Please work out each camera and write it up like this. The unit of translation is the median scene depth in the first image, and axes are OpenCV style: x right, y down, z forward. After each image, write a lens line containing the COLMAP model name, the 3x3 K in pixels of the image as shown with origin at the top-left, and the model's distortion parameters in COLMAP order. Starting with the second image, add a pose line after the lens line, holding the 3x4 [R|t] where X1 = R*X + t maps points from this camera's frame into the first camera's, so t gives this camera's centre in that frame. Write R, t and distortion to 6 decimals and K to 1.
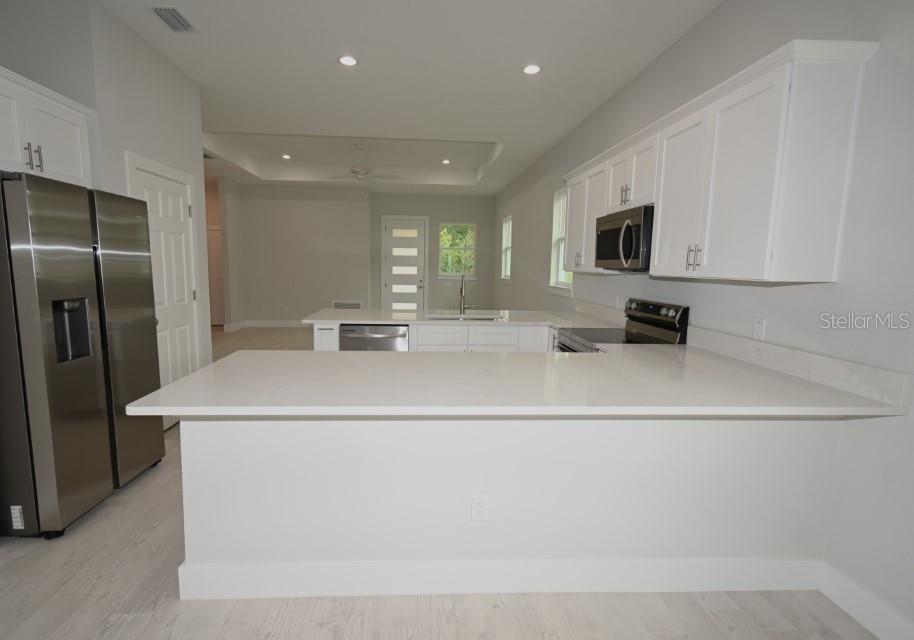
lens RADIAL K [[447.6, 0, 442.8], [0, 447.6, 321.4], [0, 0, 1]] dist [0.010399, 0.001454]
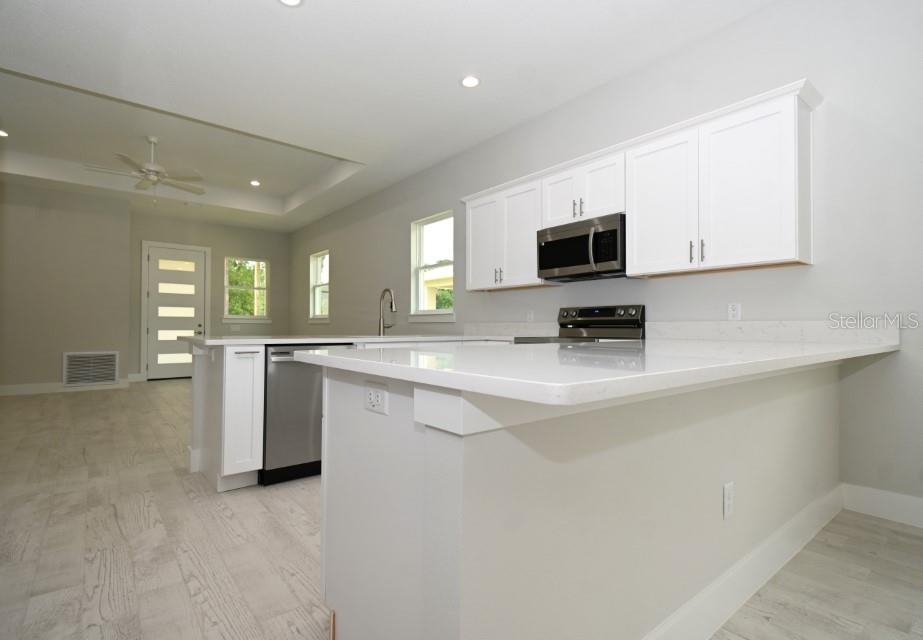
lens RADIAL K [[452.0, 0, 444.5], [0, 452.0, 318.8], [0, 0, 1]] dist [0.010399, 0.001454]
pose [[0.834590, -0.005314, 0.550846, -0.166776], [0.078512, 0.990893, -0.109395, 0.028314], [-0.545248, 0.134548, 0.827406, 0.107620]]
